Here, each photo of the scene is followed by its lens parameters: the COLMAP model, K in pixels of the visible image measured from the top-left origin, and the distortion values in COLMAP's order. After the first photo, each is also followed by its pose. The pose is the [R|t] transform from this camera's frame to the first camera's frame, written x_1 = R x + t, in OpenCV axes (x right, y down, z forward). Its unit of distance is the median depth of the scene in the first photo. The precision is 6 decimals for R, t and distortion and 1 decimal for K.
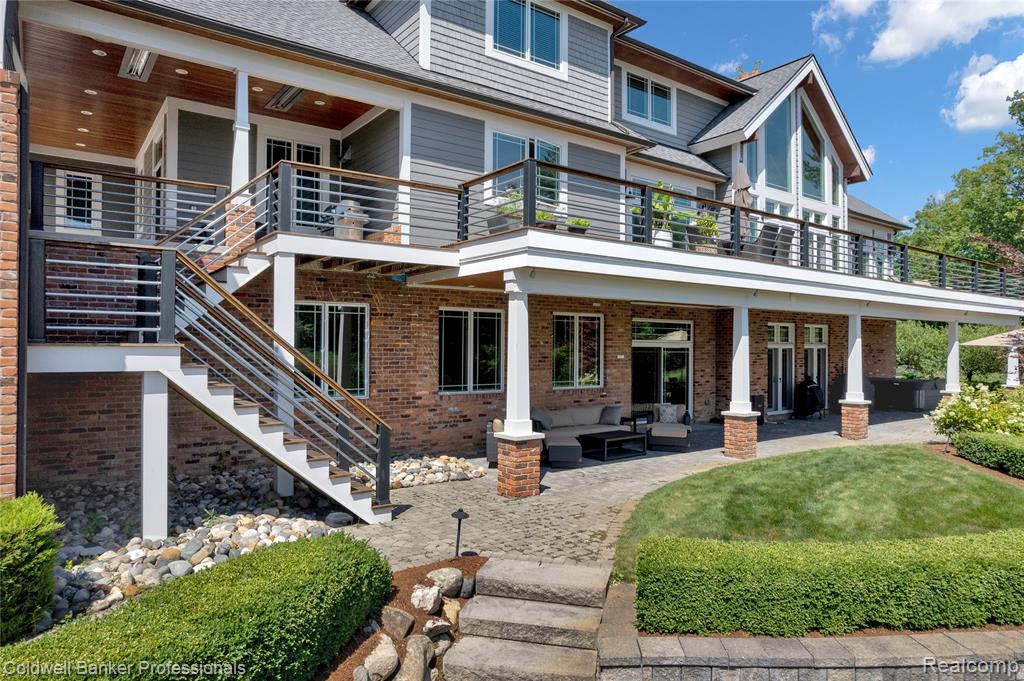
lens RADIAL K [[655.3, 0, 513.7], [0, 655.3, 344.8], [0, 0, 1]] dist [-0.066930, 0.055512]
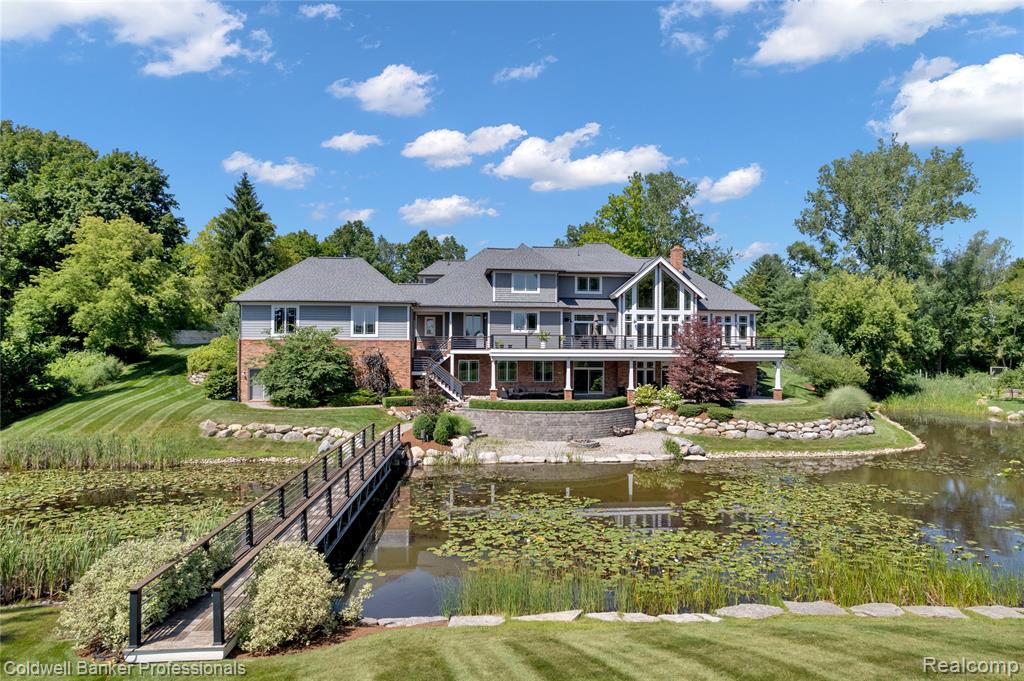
lens RADIAL K [[653.1, 0, 512.0], [0, 653.1, 340.5], [0, 0, 1]] dist [-0.064479, 0.045420]
pose [[0.857450, -0.004823, -0.514544, 2.226042], [0.001549, 0.999976, -0.006792, -0.165086], [0.514565, 0.005027, 0.857437, -2.636067]]
